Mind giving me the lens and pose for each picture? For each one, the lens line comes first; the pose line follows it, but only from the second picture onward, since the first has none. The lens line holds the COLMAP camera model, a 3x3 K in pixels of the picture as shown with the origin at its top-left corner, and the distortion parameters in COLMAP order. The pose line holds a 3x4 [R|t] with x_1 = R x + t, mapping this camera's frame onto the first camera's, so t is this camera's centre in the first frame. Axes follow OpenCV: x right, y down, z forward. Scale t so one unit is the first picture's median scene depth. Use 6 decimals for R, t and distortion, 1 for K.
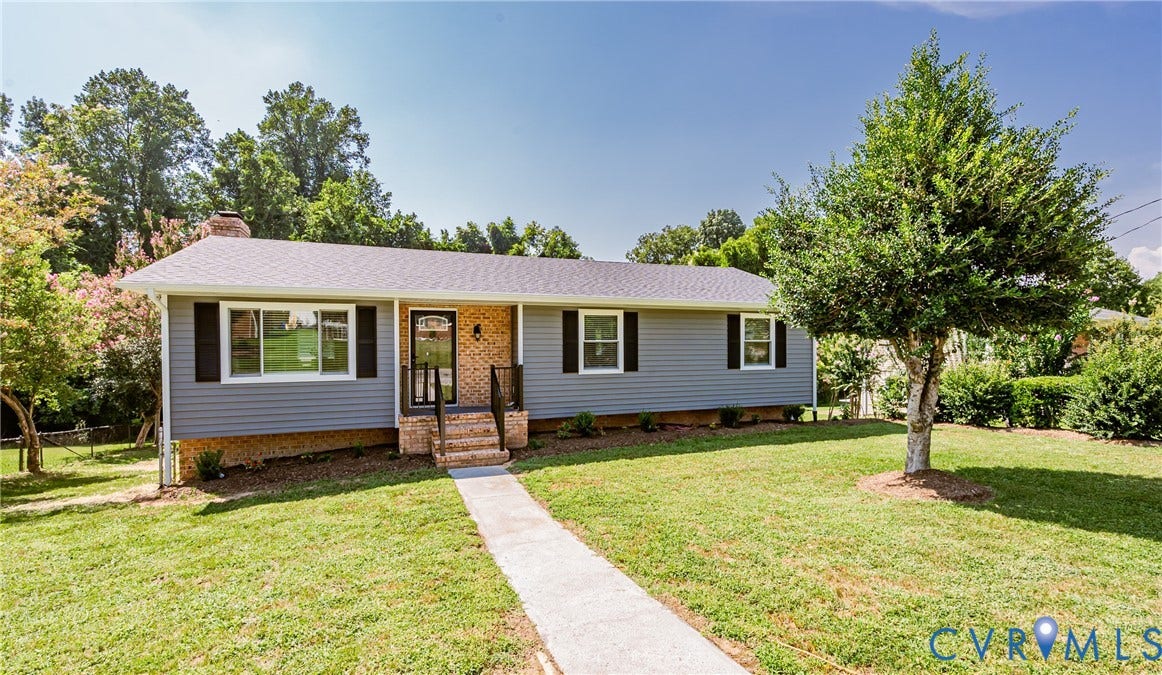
lens RADIAL K [[517.4, 0, 581.3], [0, 517.4, 338.8], [0, 0, 1]] dist [0.001143, -0.000133]
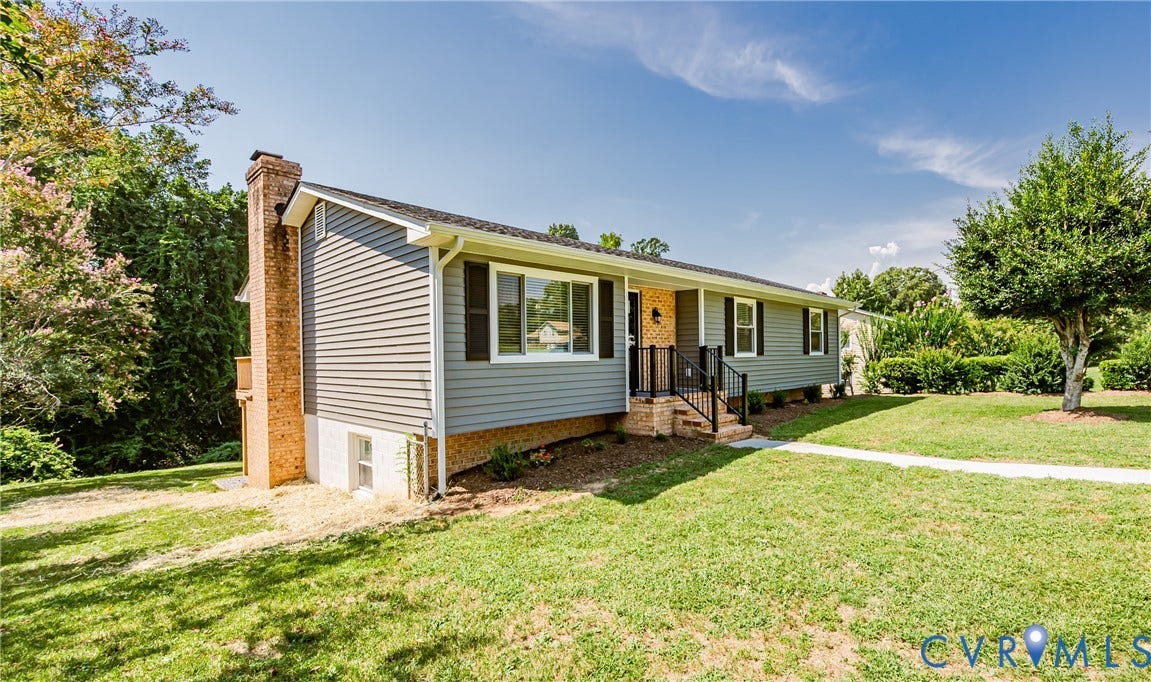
lens RADIAL K [[516.7, 0, 575.4], [0, 516.7, 346.7], [0, 0, 1]] dist [-0.010613, 0.000080]
pose [[0.903380, 0.003065, 0.428830, -1.050968], [0.001617, 0.999943, -0.010553, 0.078953], [-0.428838, 0.010227, 0.903324, 0.240481]]
